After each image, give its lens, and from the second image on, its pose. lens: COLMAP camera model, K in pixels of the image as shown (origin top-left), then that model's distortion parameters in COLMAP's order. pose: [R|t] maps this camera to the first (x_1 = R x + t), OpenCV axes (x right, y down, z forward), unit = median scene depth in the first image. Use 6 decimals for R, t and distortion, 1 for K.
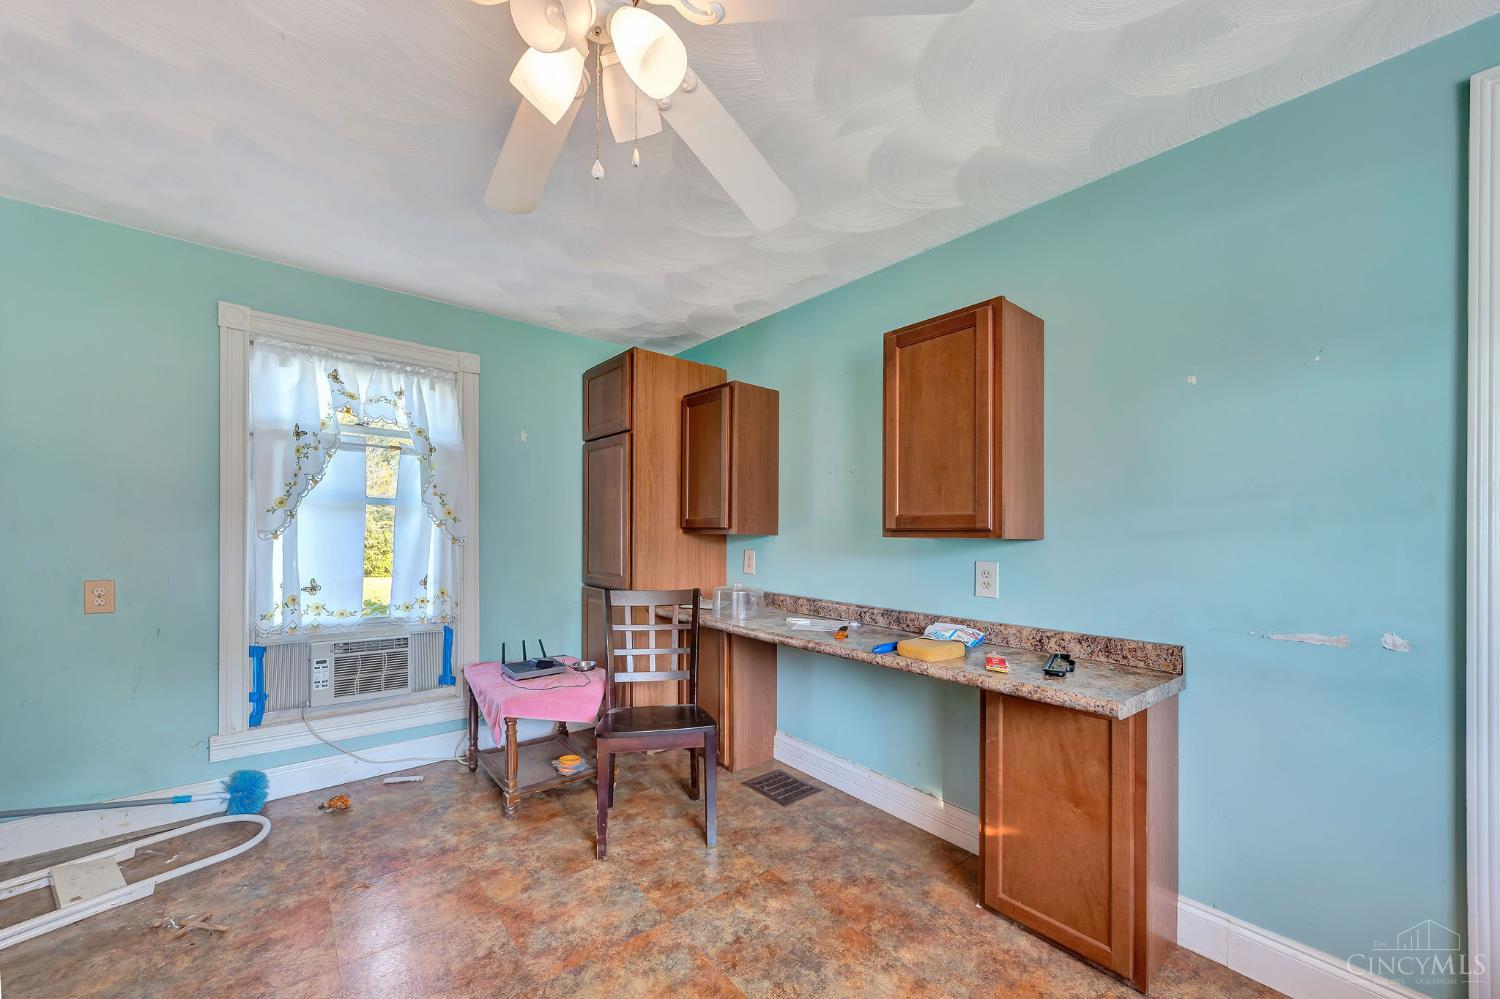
lens RADIAL K [[571.7, 0, 750.2], [0, 571.7, 529.6], [0, 0, 1]] dist [-0.024008, -0.000074]
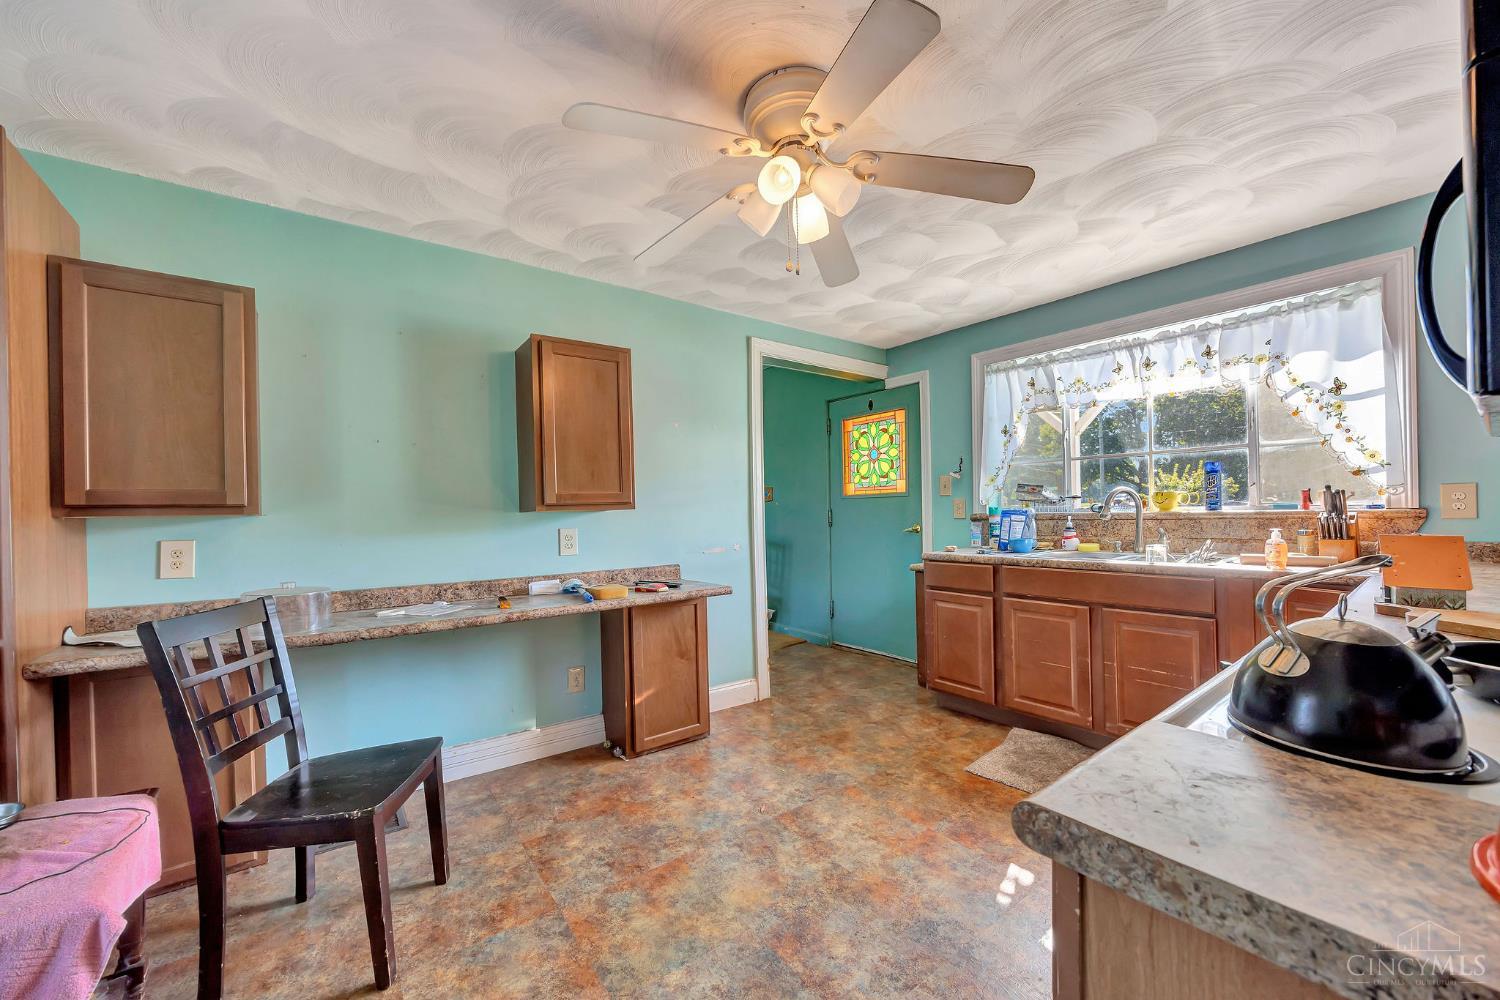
lens RADIAL K [[579.9, 0, 749.1], [0, 579.9, 506.2], [0, 0, 1]] dist [-0.041096, -0.000063]
pose [[0.042638, -0.012137, 0.999017, -1.021095], [0.010507, 0.999876, 0.011699, -0.007073], [-0.999035, 0.009998, 0.042760, 0.586344]]
